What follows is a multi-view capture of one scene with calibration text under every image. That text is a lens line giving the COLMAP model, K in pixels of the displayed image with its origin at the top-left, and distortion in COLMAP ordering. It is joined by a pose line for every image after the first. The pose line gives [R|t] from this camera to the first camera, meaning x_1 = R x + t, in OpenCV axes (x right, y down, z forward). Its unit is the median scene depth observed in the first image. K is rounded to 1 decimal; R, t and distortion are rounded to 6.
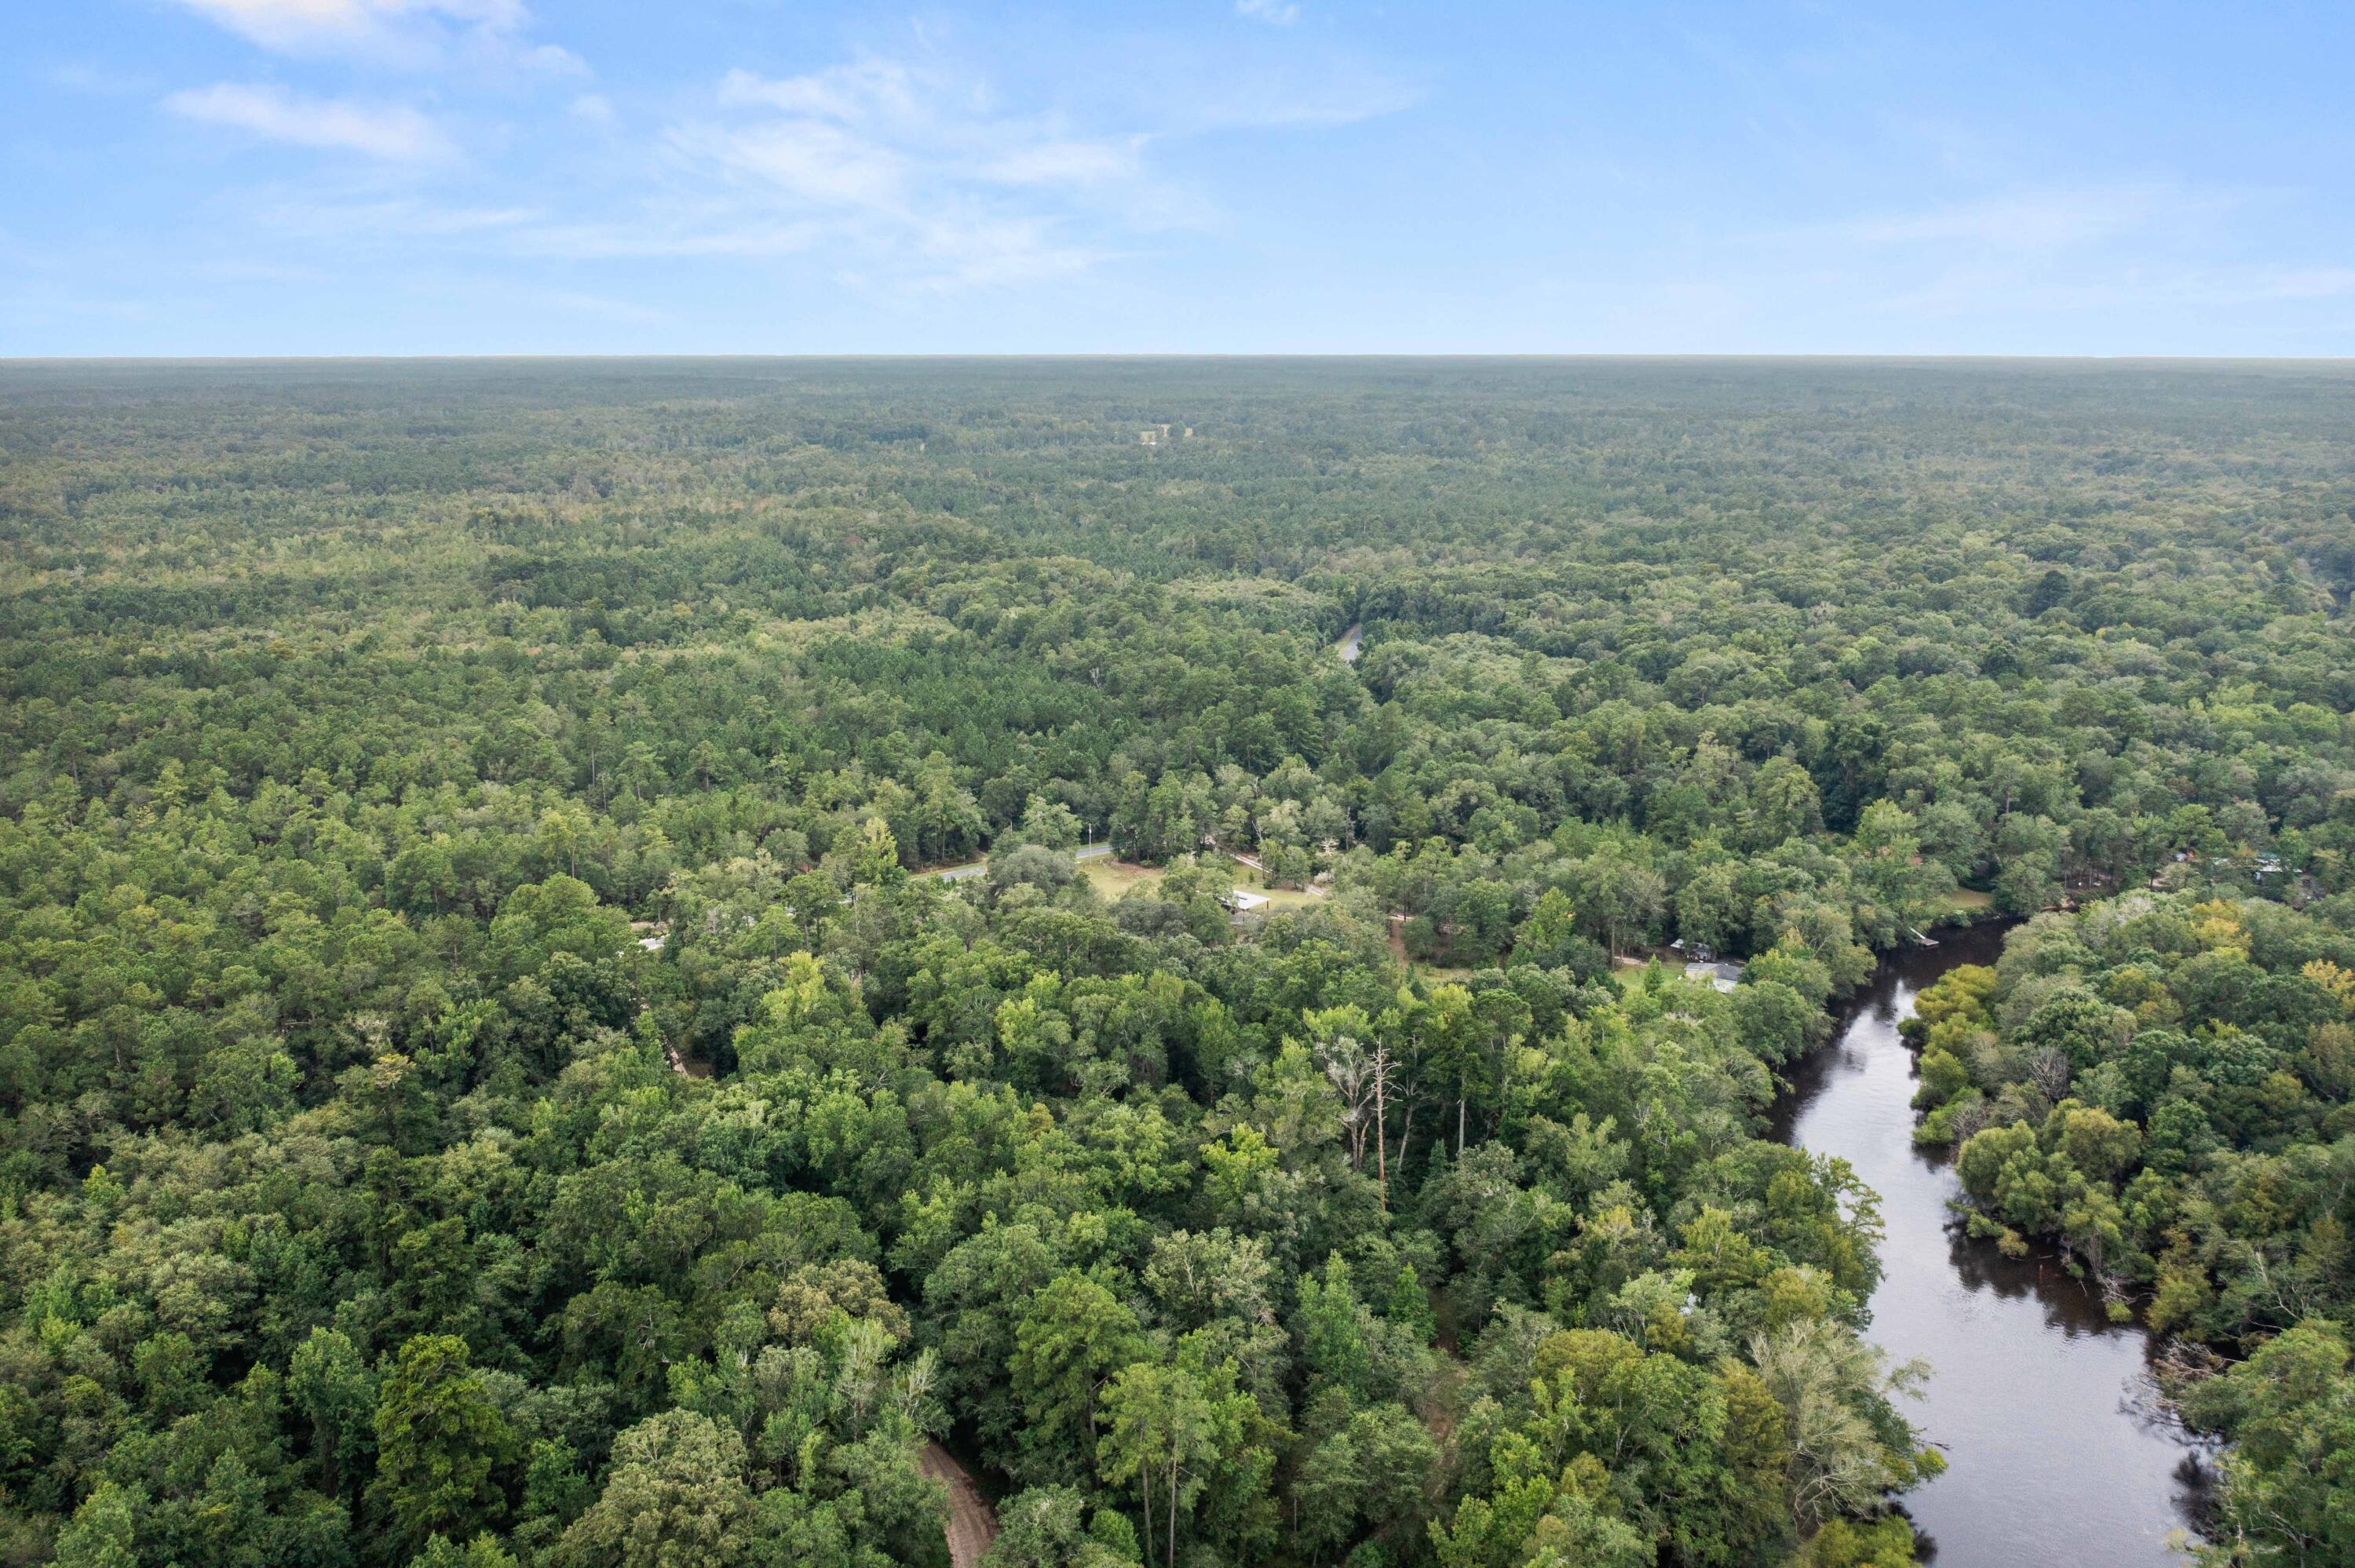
lens RADIAL K [[1879.4, 0, 1172.9], [0, 1879.4, 791.5], [0, 0, 1]] dist [-0.000536, 0.000206]
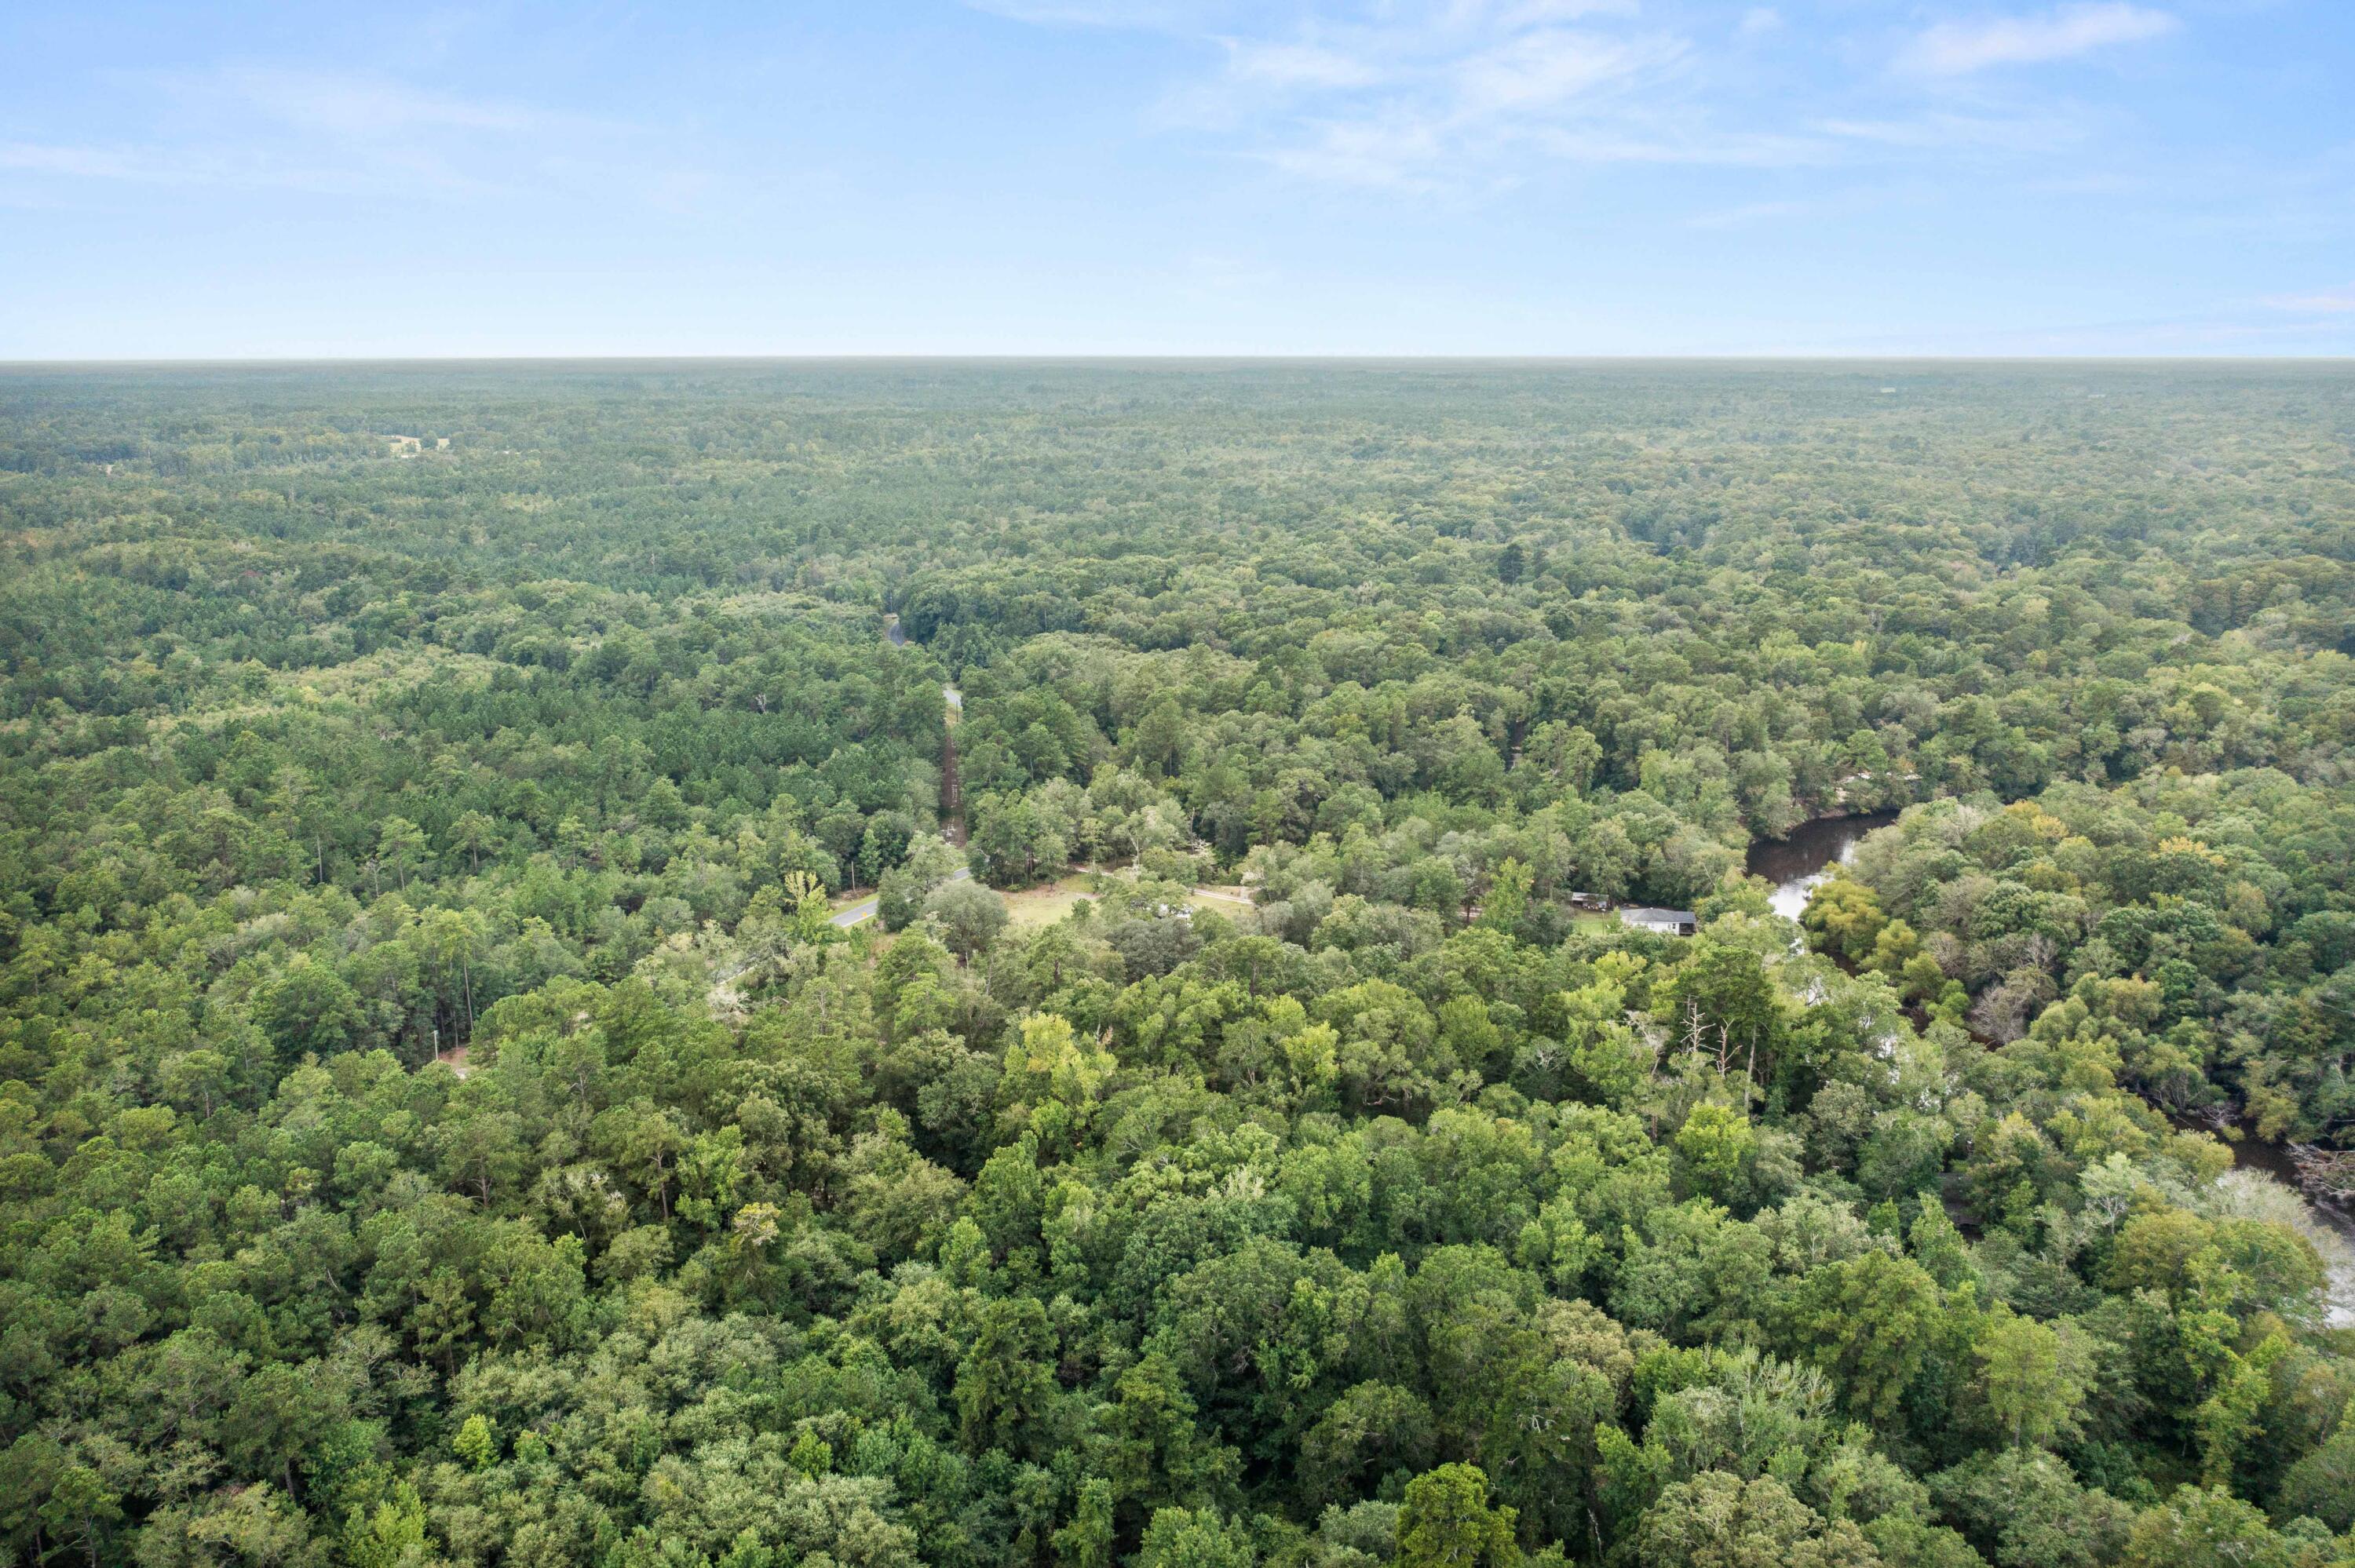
lens RADIAL K [[1879.4, 0, 1174.7], [0, 1879.4, 775.8], [0, 0, 1]] dist [-0.000536, 0.000206]
pose [[0.897688, -0.096494, 0.429937, -0.356872], [0.100026, 0.994880, 0.014439, -0.024803], [-0.429129, 0.030044, 0.902743, 0.101739]]
